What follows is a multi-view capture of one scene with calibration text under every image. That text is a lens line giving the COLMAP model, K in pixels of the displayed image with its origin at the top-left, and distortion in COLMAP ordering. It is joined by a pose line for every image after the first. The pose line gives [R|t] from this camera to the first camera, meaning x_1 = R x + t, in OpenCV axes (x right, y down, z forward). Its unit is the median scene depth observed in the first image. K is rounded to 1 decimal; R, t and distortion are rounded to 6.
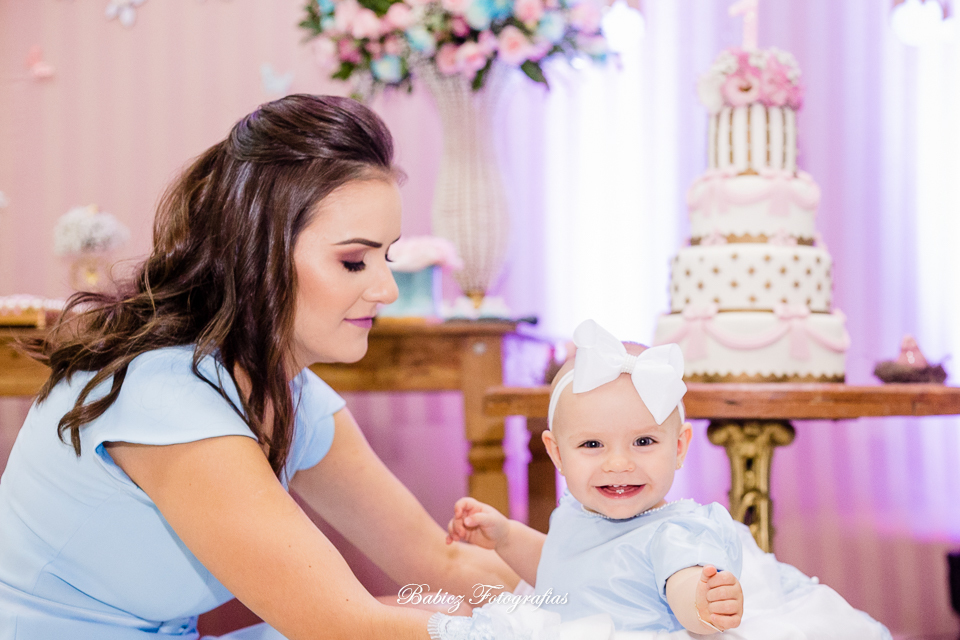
lens RADIAL K [[1967.2, 0, 651.6], [0, 1967.2, 426.0], [0, 0, 1]] dist [0.027383, -0.217986]
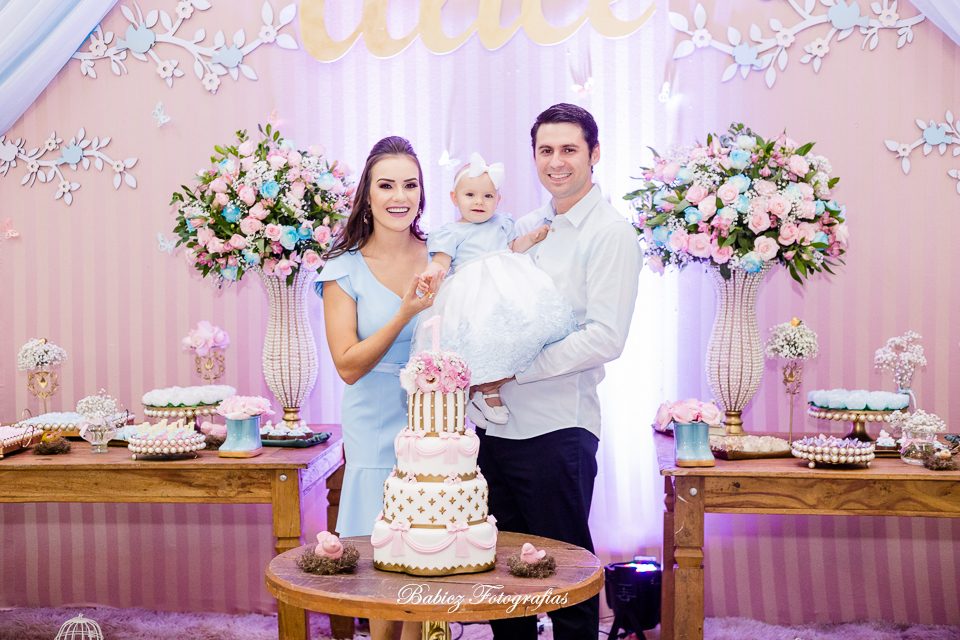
lens RADIAL K [[1385.1, 0, 480.0], [0, 1385.1, 320.0], [0, 0, 1]] dist [0.010267, -0.004478]
pose [[0.999993, 0.003094, -0.001952, 0.089019], [-0.003043, 0.999676, 0.025284, -0.247875], [0.002030, -0.025278, 0.999678, -0.109229]]
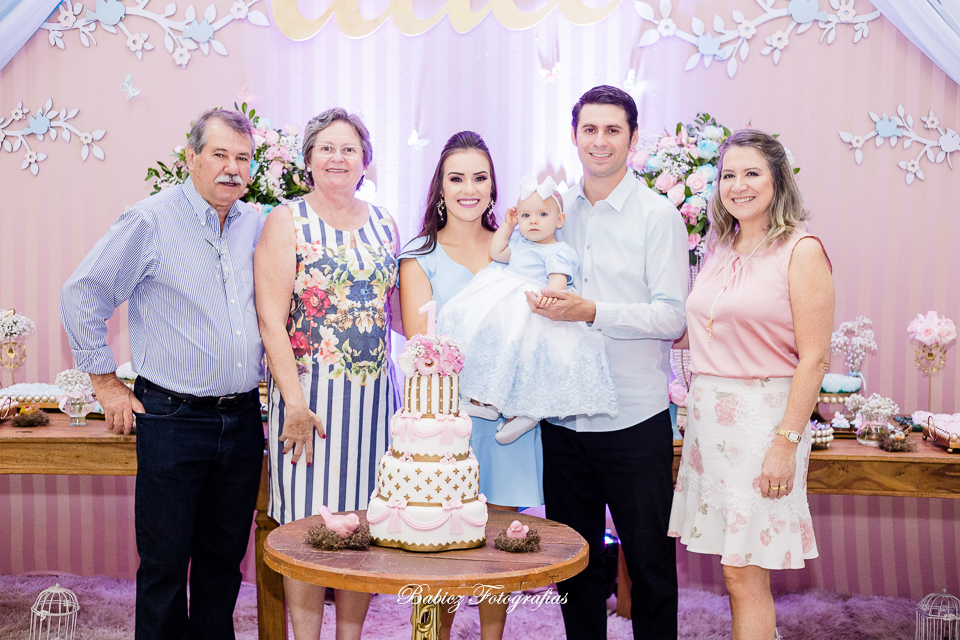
lens RADIAL K [[1385.1, 0, 480.0], [0, 1385.1, 320.0], [0, 0, 1]] dist [0.010267, -0.004478]
pose [[0.997940, 0.018613, 0.061389, 0.019634], [-0.021776, 0.998448, 0.051263, -0.267767], [-0.060339, -0.052494, 0.996797, -0.149501]]
